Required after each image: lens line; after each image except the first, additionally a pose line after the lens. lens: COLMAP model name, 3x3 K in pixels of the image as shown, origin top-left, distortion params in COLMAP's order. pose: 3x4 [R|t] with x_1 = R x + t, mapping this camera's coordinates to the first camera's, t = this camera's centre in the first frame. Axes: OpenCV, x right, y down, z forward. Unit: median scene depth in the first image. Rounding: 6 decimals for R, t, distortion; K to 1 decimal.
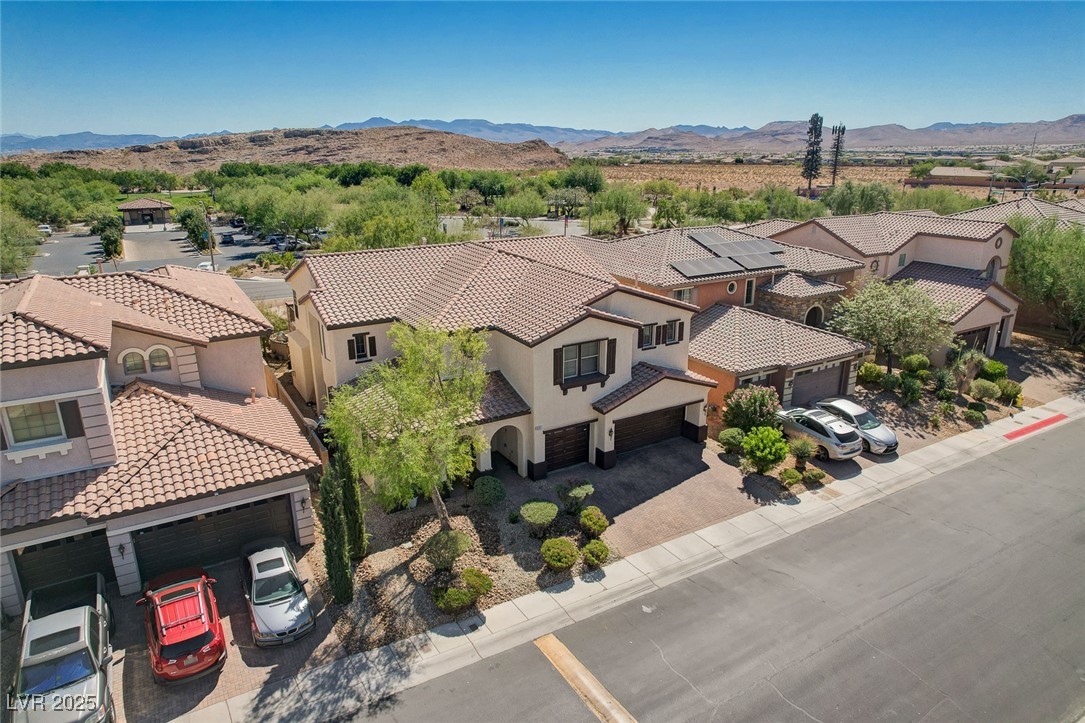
lens RADIAL K [[691.6, 0, 545.5], [0, 691.6, 363.2], [0, 0, 1]] dist [-0.059844, 0.065868]
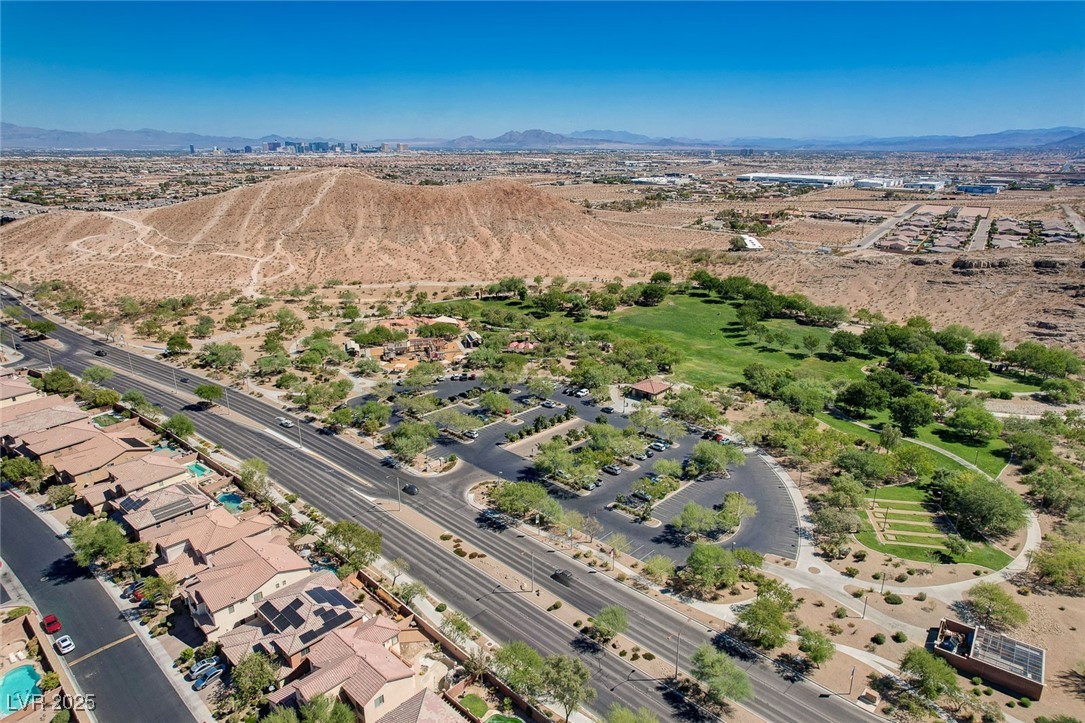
lens RADIAL K [[691.6, 0, 543.9], [0, 691.6, 364.6], [0, 0, 1]] dist [-0.059844, 0.065868]
pose [[0.273839, 0.291423, -0.916562, 3.775344], [-0.288426, 0.934010, 0.210798, -2.663484], [0.917509, 0.206635, 0.339822, 1.204607]]
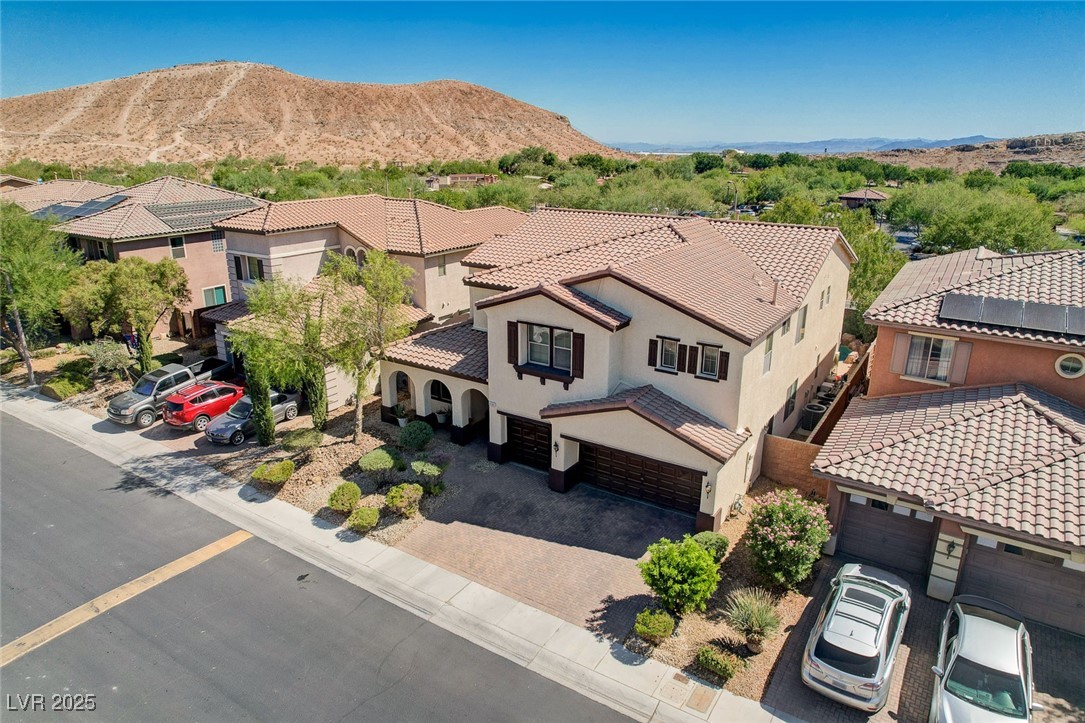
lens RADIAL K [[691.6, 0, 548.4], [0, 691.6, 356.4], [0, 0, 1]] dist [-0.059844, 0.065868]
pose [[0.447170, 0.270391, -0.852601, 0.747168], [-0.281318, 0.947356, 0.152897, -0.118924], [0.849058, 0.171481, 0.499695, 0.573282]]
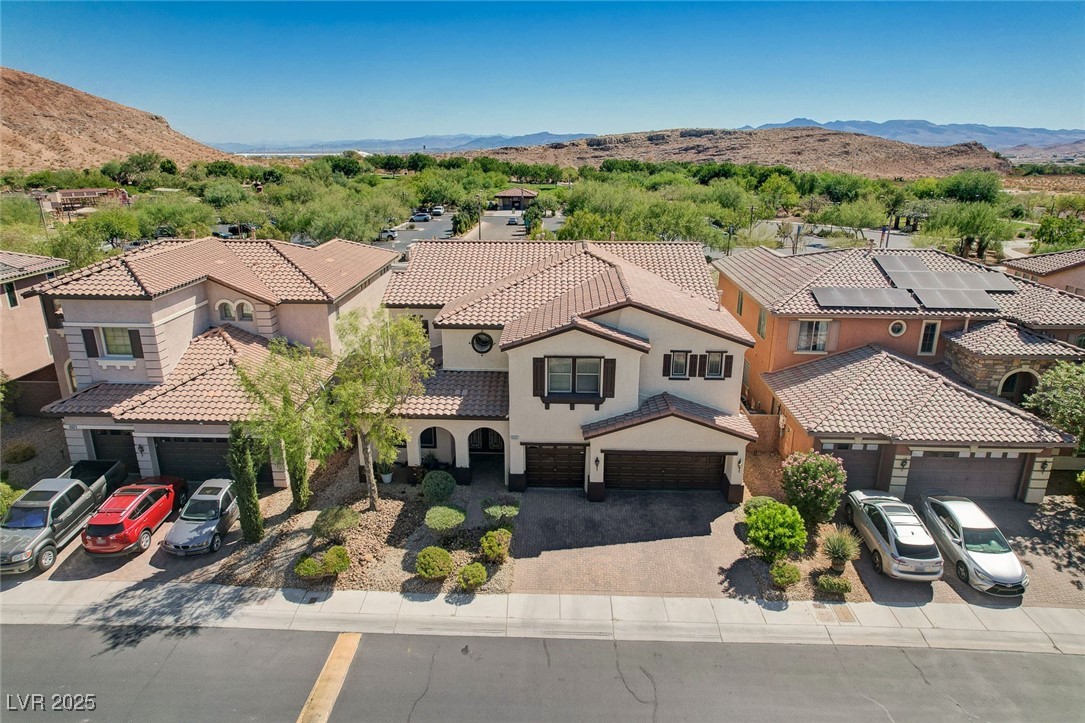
lens RADIAL K [[691.6, 0, 543.8], [0, 691.6, 356.8], [0, 0, 1]] dist [-0.059844, 0.065868]
pose [[0.843173, 0.164757, -0.511776, 0.471588], [-0.169555, 0.984800, 0.037689, -0.055687], [0.510207, 0.054996, 0.858292, 0.190590]]
